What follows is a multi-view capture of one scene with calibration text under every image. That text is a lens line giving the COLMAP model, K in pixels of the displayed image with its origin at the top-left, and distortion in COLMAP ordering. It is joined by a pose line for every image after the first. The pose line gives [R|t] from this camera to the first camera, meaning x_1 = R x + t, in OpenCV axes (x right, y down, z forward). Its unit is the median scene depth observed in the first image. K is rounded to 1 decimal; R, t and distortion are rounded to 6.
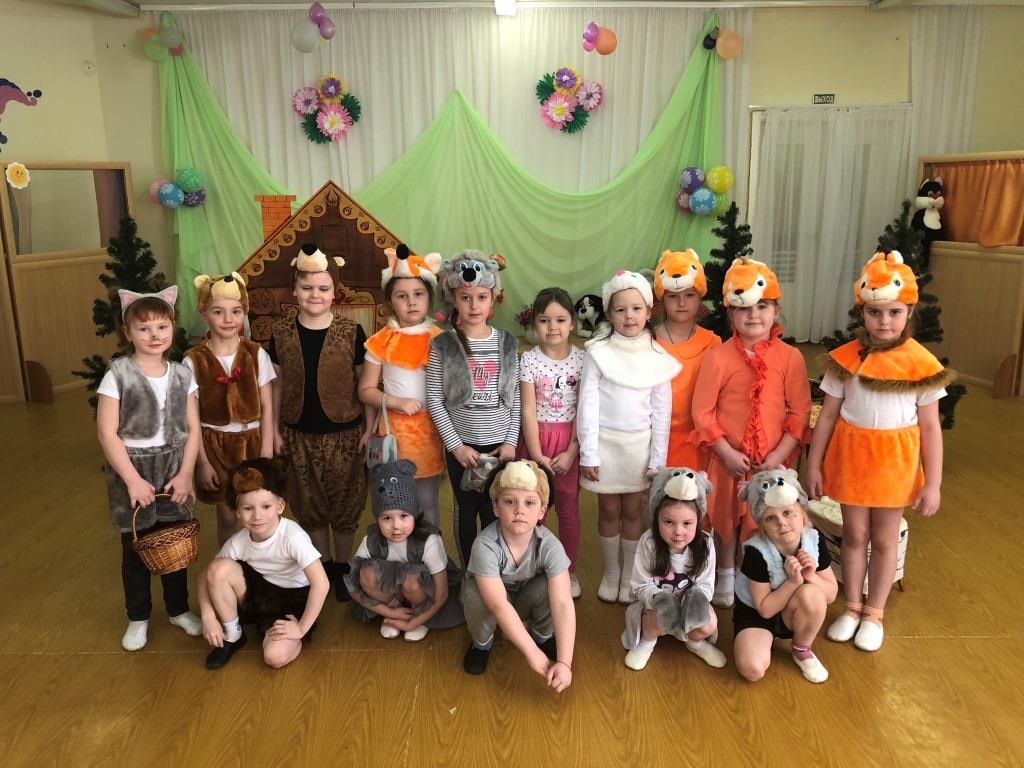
lens RADIAL K [[875.0, 0, 512.0], [0, 875.0, 384.0], [0, 0, 1]] dist [0.012817, 0.006239]
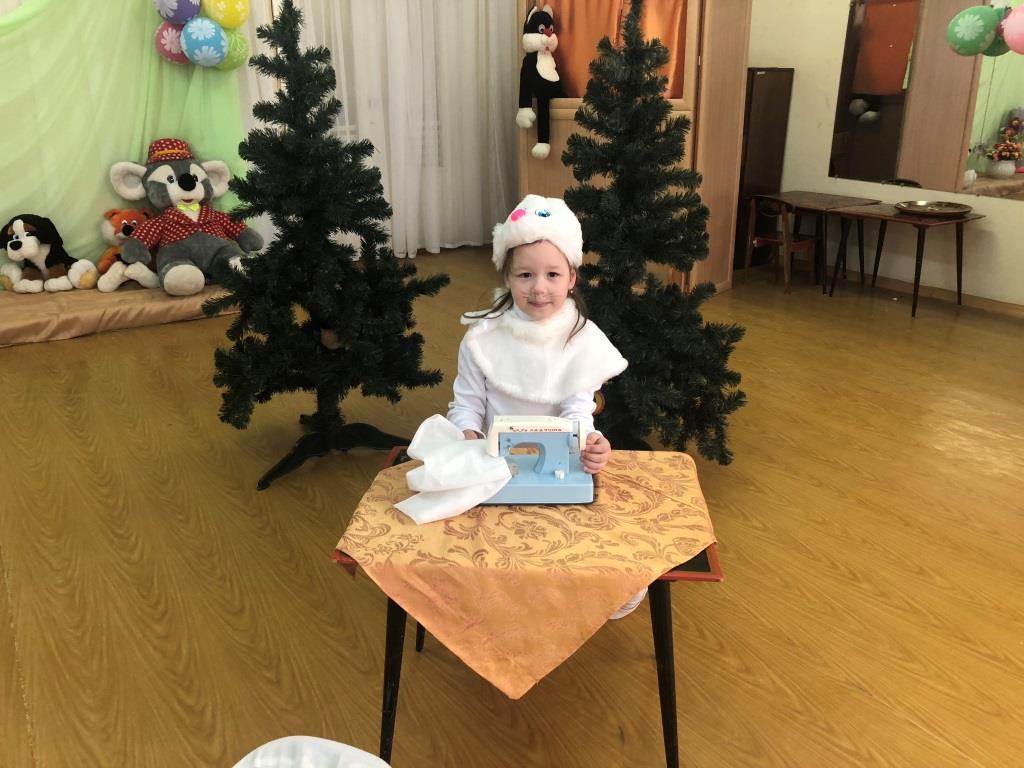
lens RADIAL K [[875.0, 0, 512.0], [0, 875.0, 384.0], [0, 0, 1]] dist [0.012817, 0.006239]
pose [[0.852233, -0.177888, 0.491991, 0.061701], [0.122706, 0.982151, 0.142561, -0.039927], [-0.508569, -0.061125, 0.858849, 0.371140]]
